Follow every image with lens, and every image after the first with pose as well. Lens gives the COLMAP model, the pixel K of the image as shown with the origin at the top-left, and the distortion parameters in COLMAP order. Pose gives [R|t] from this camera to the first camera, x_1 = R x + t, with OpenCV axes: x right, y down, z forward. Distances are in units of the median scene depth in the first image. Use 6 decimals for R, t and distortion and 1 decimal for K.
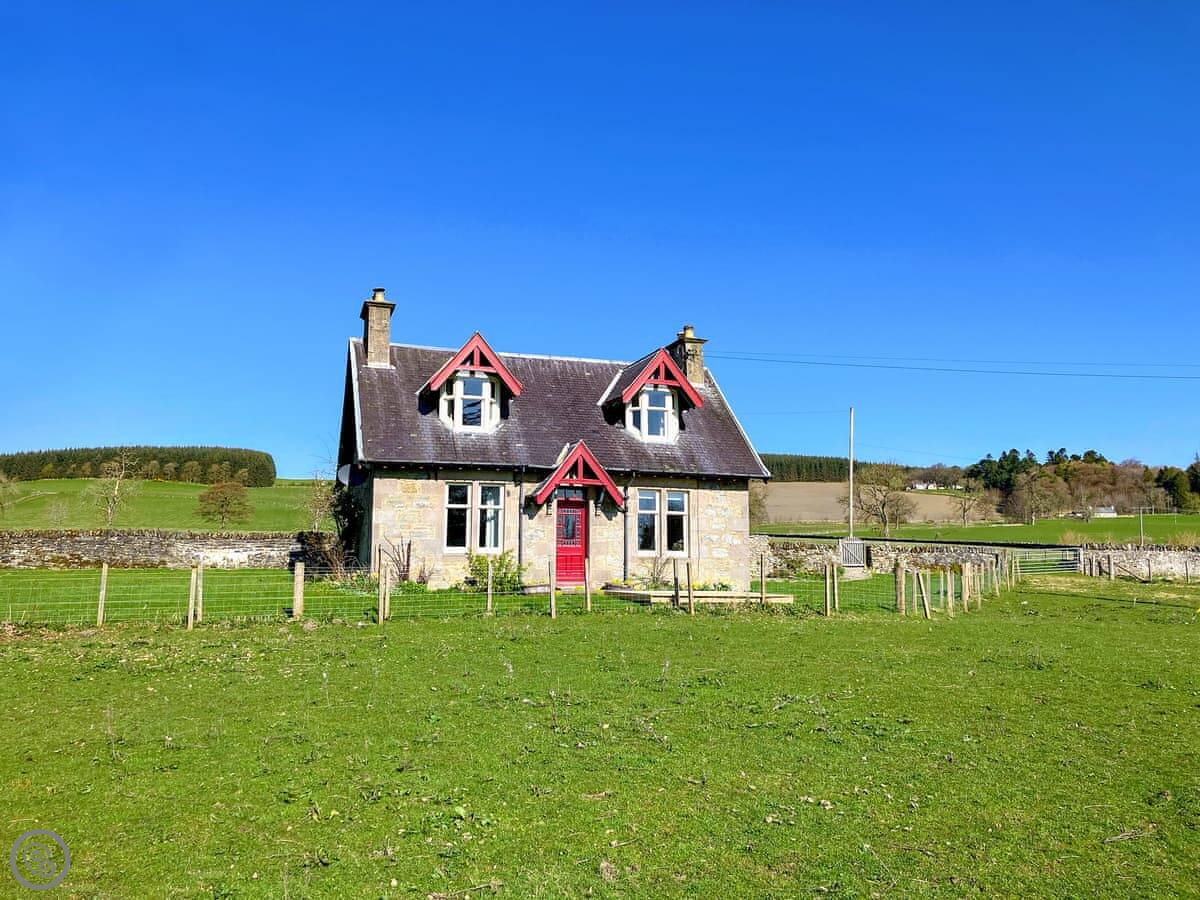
lens RADIAL K [[1057.1, 0, 598.7], [0, 1057.1, 426.6], [0, 0, 1]] dist [0.098951, -0.152505]
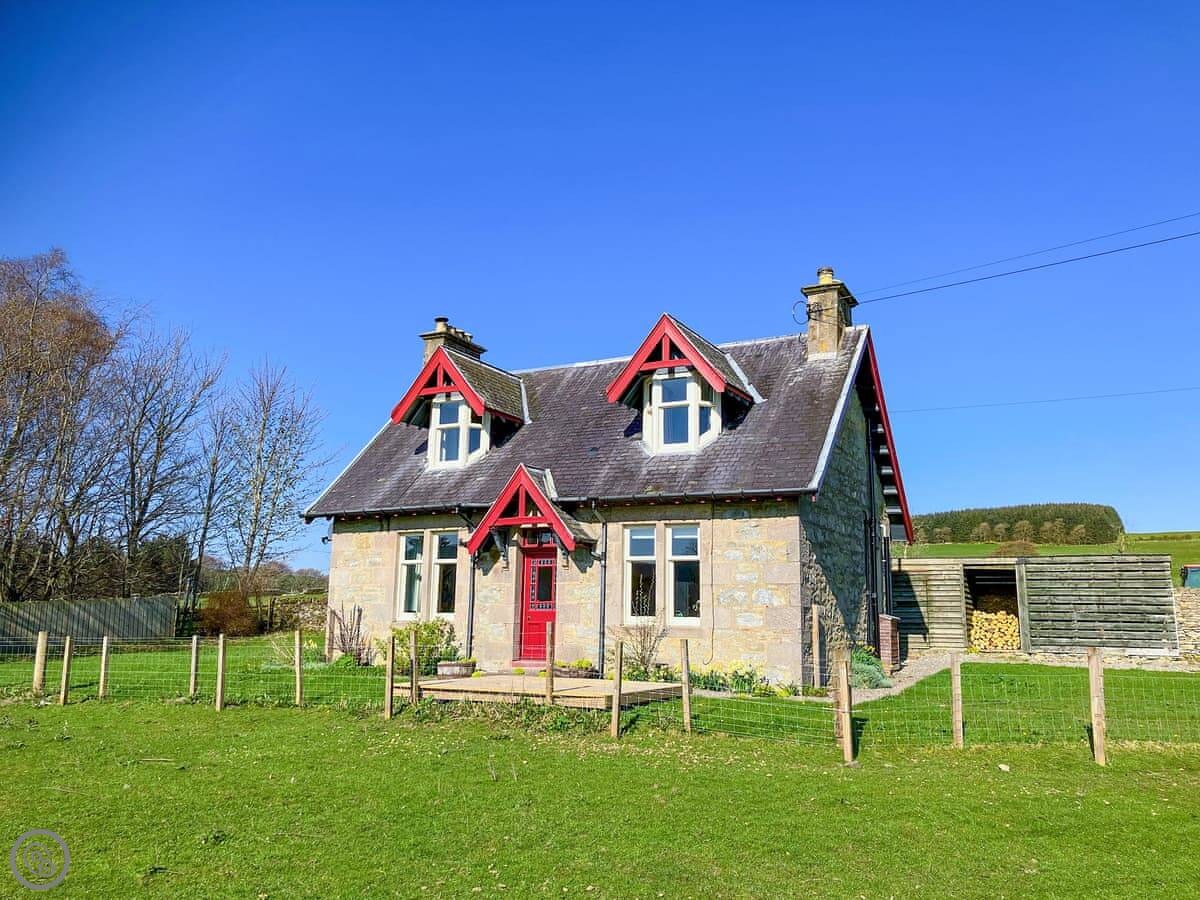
lens RADIAL K [[1057.1, 0, 598.7], [0, 1057.1, 426.6], [0, 0, 1]] dist [0.098951, -0.152505]
pose [[0.649277, -0.136027, -0.748289, 0.545513], [0.091440, 0.990701, -0.100752, 0.063352], [0.755035, -0.003008, 0.655677, 0.541291]]
